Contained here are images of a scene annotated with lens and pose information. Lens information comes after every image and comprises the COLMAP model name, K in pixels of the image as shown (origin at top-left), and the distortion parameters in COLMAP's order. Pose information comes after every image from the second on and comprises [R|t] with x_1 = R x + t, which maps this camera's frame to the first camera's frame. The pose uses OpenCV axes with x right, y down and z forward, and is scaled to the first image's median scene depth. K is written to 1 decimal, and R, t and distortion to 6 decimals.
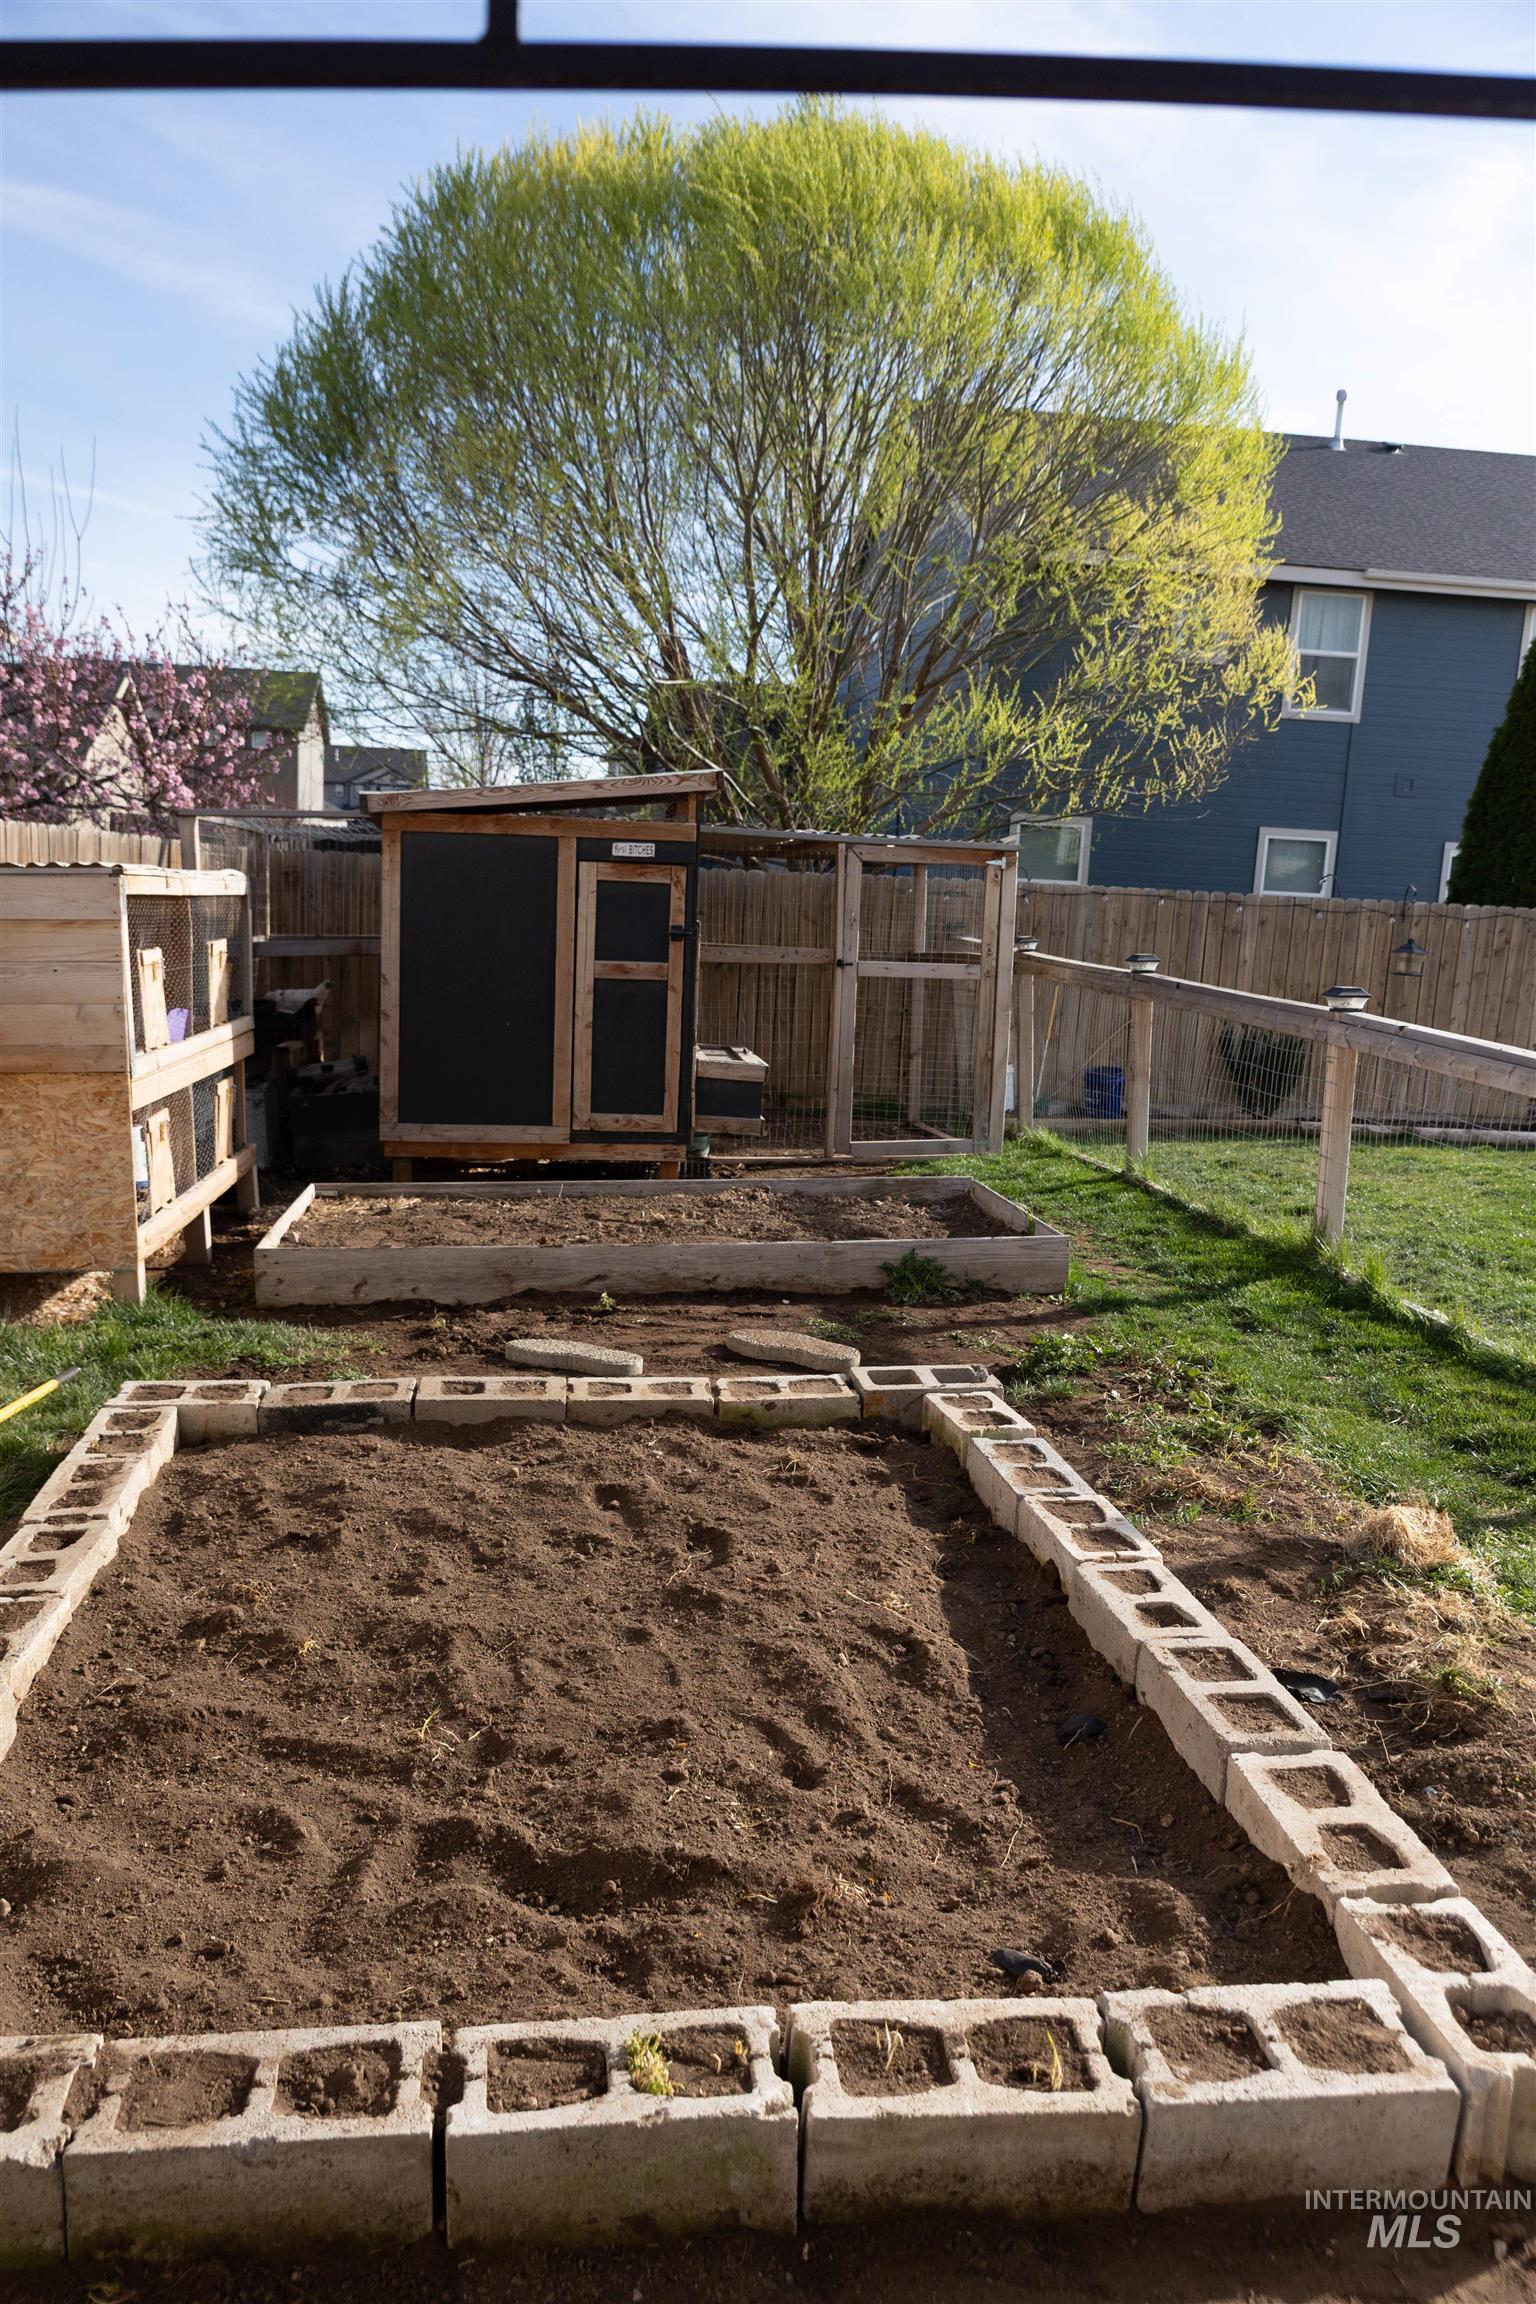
lens RADIAL K [[1772.1, 0, 762.2], [0, 1772.1, 1160.0], [0, 0, 1]] dist [-0.020279, 0.025543]
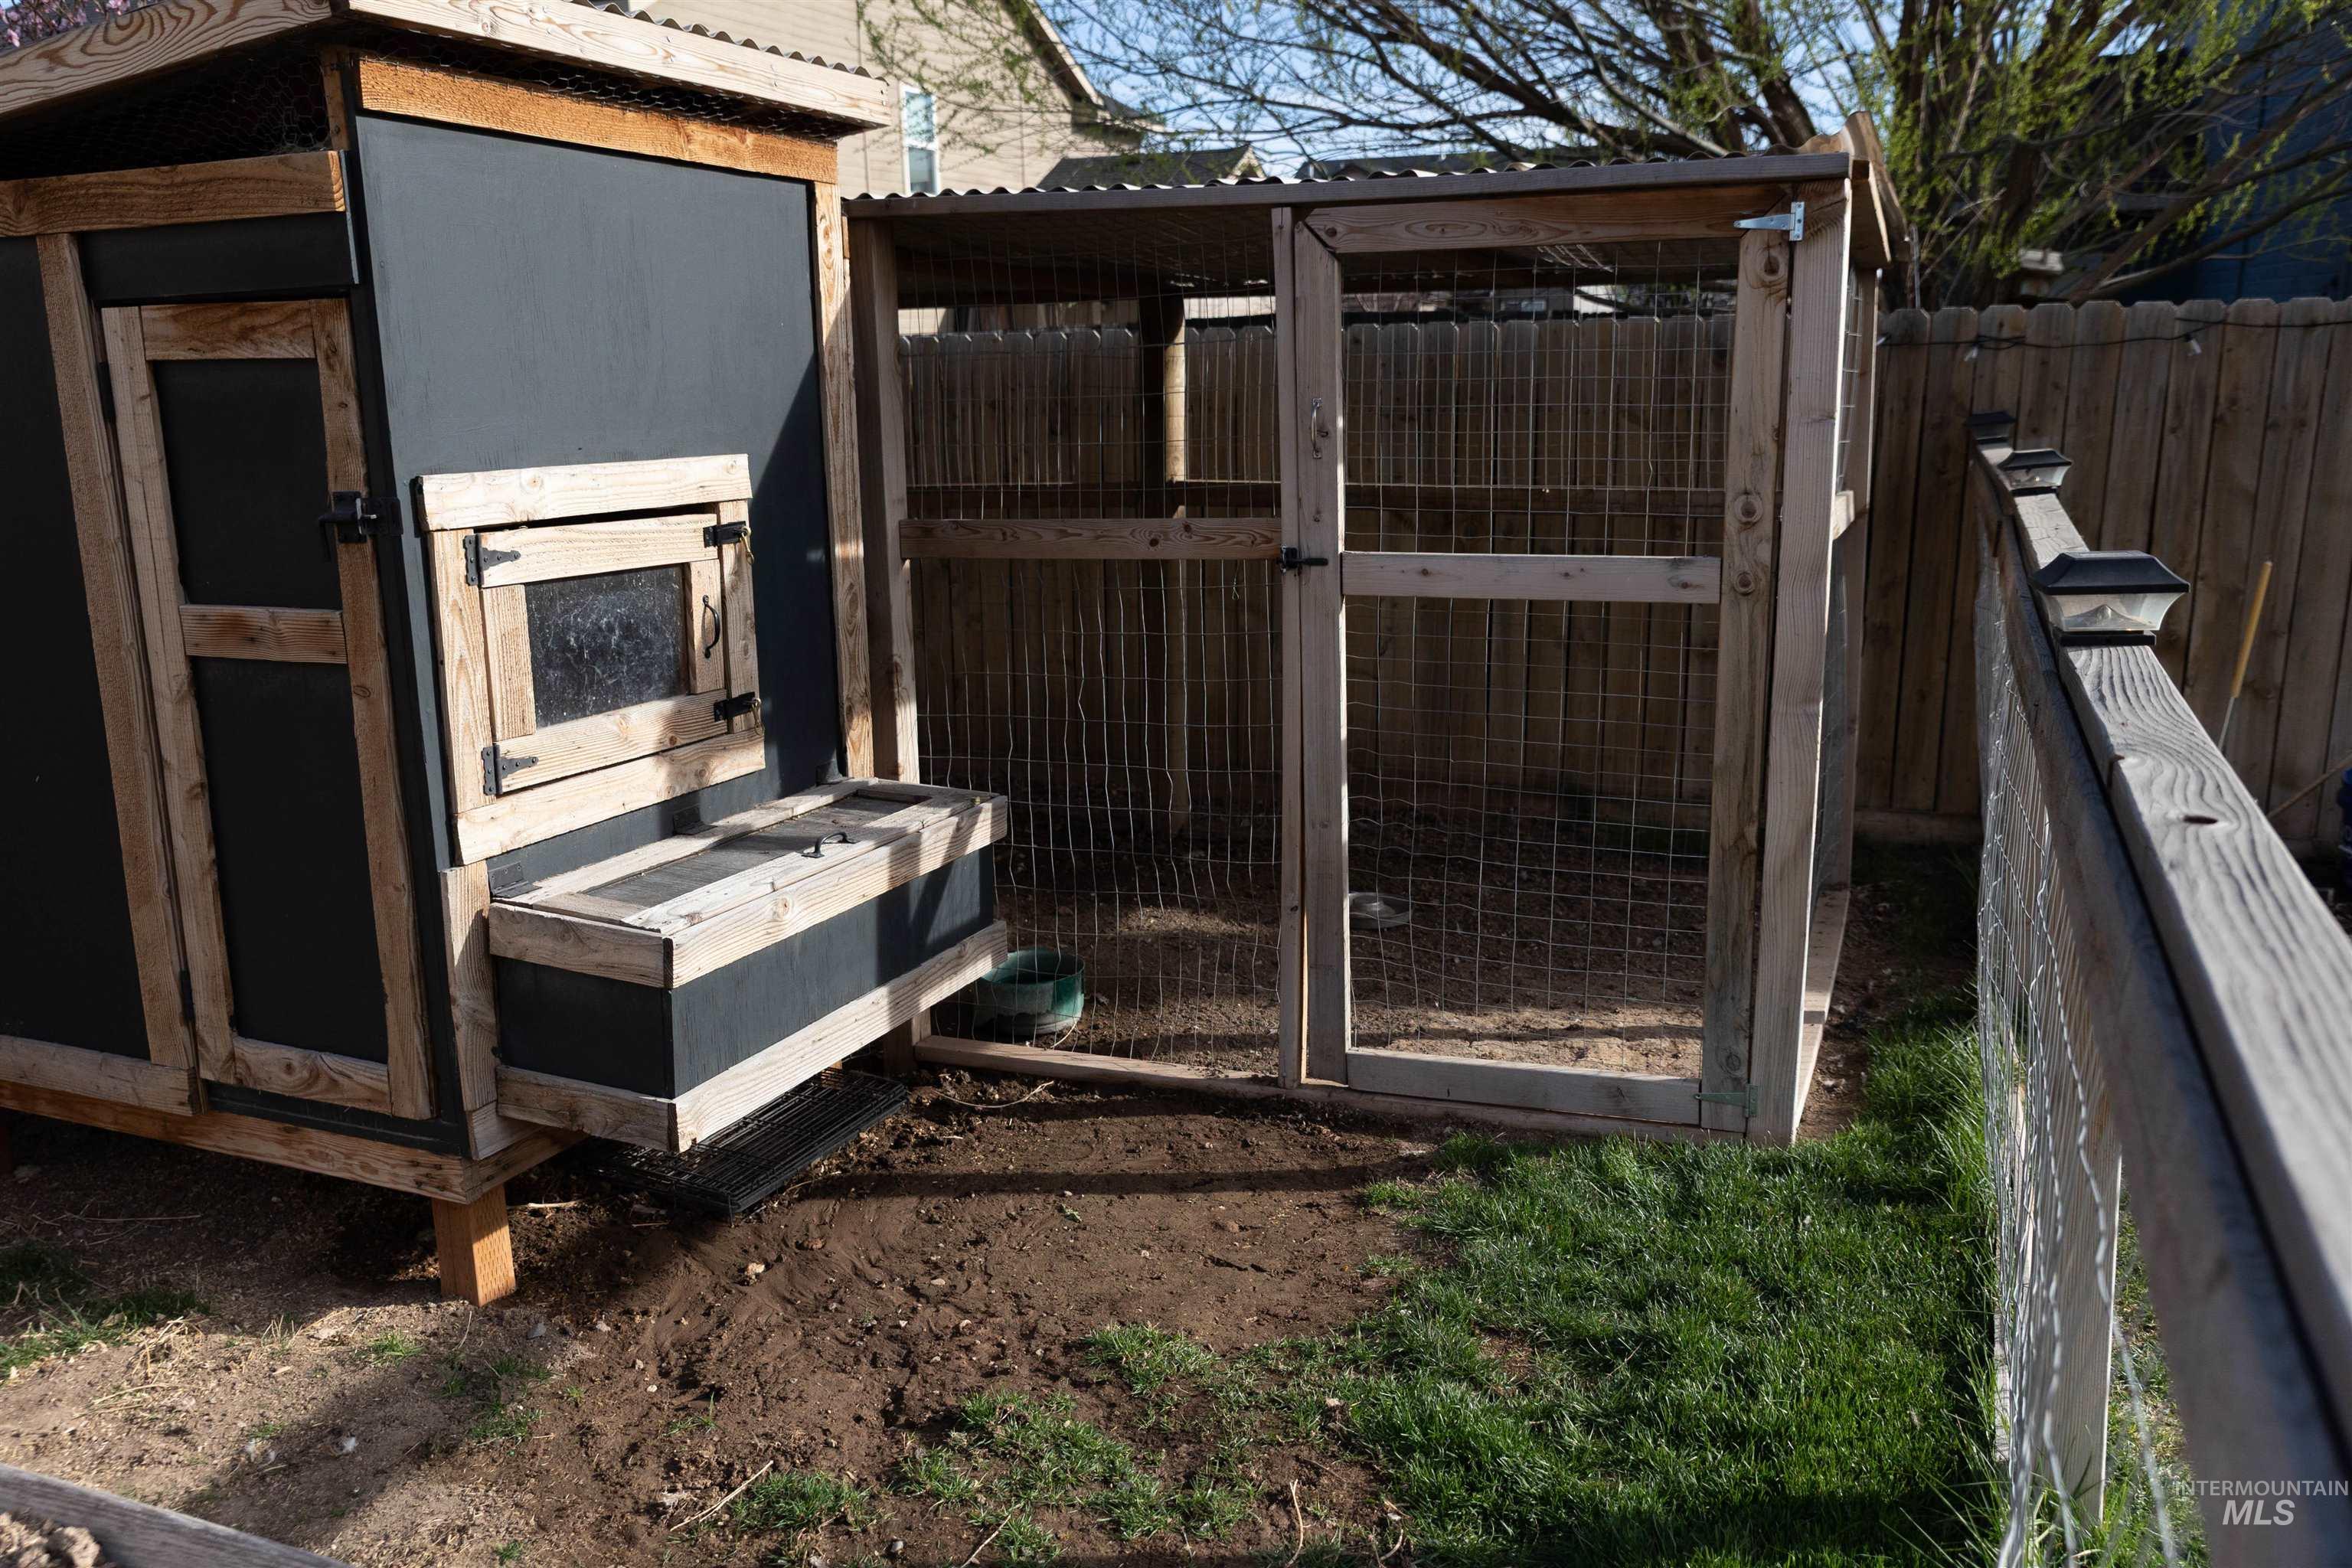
lens RADIAL K [[1809.0, 0, 1170.9], [0, 1809.0, 774.4], [0, 0, 1]] dist [-0.020279, 0.025543]
pose [[0.856879, 0.058463, -0.512191, 0.241773], [-0.027869, 0.997349, 0.067216, -0.107164], [0.514763, -0.043322, 0.856237, 0.792665]]
